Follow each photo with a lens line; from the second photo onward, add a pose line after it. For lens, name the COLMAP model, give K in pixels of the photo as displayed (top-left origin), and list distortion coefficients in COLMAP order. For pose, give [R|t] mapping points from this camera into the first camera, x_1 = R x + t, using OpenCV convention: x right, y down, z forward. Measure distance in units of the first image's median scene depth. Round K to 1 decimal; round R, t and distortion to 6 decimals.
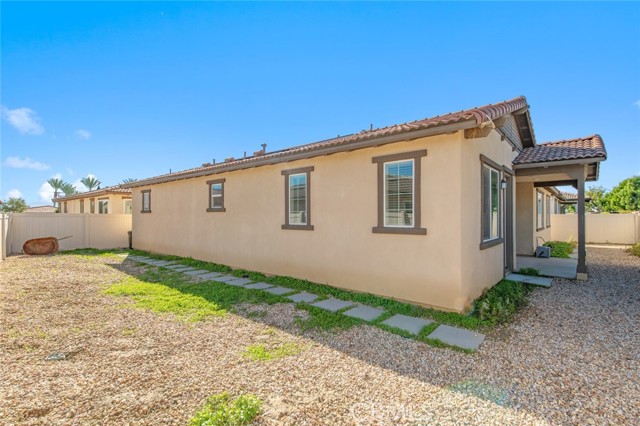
lens RADIAL K [[297.2, 0, 317.1], [0, 297.2, 213.1], [0, 0, 1]] dist [-0.002816, -0.000770]
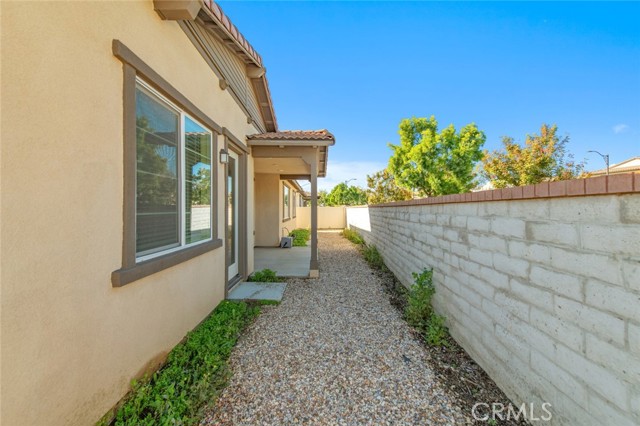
lens RADIAL K [[249.1, 0, 320.9], [0, 249.1, 210.2], [0, 0, 1]] dist [-0.000087, 0.000001]
pose [[0.732161, -0.004704, 0.681115, 0.251625], [-0.003335, 0.999939, 0.010491, 0.009340], [-0.681123, -0.009952, 0.732101, 0.276744]]
